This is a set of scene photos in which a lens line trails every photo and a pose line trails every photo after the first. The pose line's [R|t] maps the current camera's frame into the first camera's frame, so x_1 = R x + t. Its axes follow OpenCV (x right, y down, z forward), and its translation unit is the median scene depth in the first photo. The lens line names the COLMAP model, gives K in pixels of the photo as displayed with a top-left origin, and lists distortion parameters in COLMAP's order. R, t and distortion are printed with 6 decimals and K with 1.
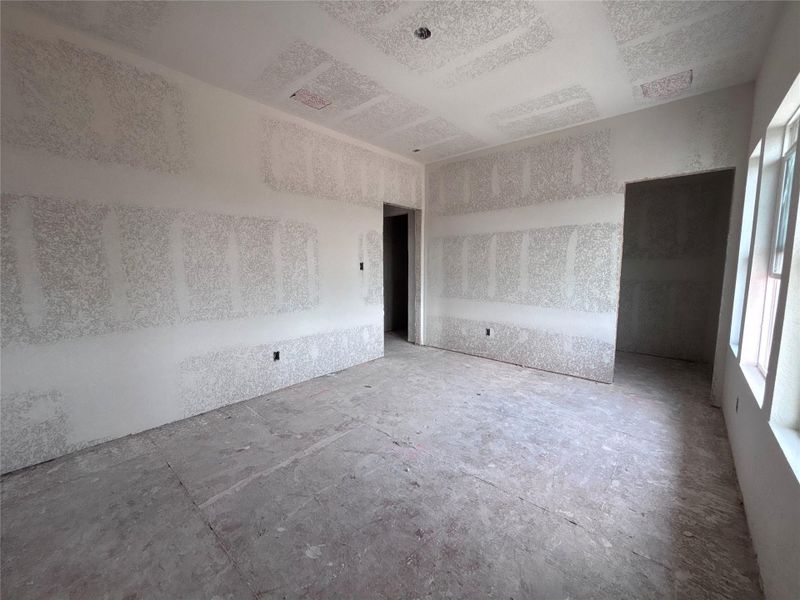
lens RADIAL K [[322.2, 0, 400.0], [0, 322.2, 300.0], [0, 0, 1]] dist [-0.007172, 0.000477]
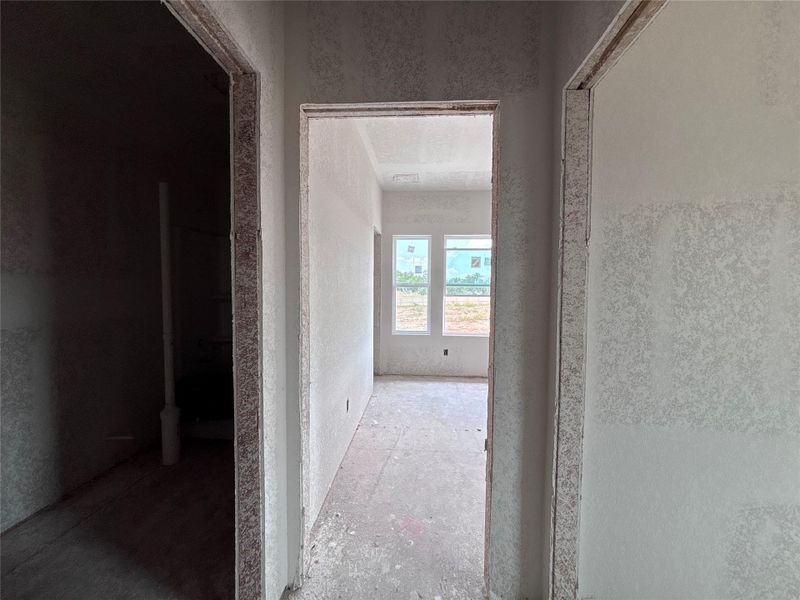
lens RADIAL K [[322.2, 0, 400.0], [0, 322.2, 300.0], [0, 0, 1]] dist [-0.007172, 0.000477]
pose [[-0.613655, -0.035243, 0.788788, -0.492656], [0.082356, 0.990697, 0.108335, -0.292704], [-0.785268, 0.131442, -0.605044, 2.396451]]
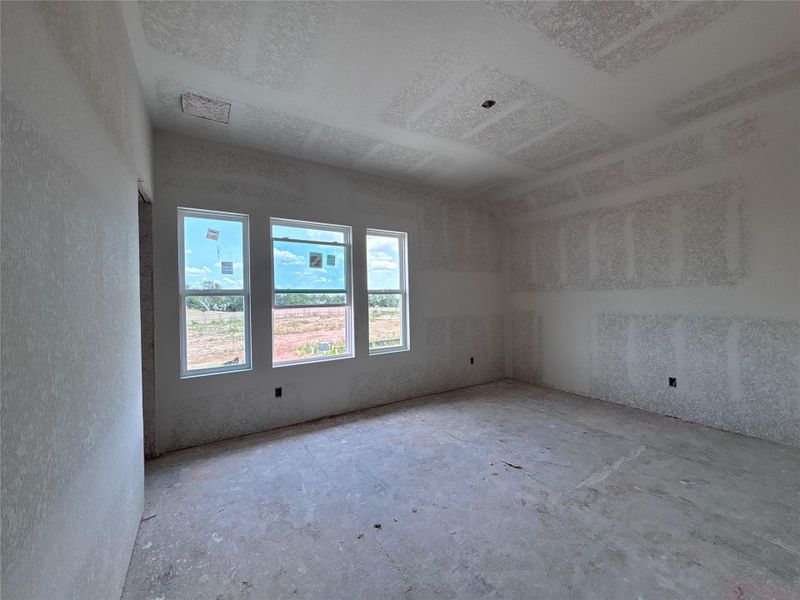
lens RADIAL K [[322.2, 0, 400.0], [0, 322.2, 300.0], [0, 0, 1]] dist [-0.007172, 0.000477]
pose [[-0.959006, 0.017716, 0.282830, 0.054831], [0.051348, 0.992387, 0.111947, -0.231342], [-0.278694, 0.121881, -0.952615, 2.076987]]
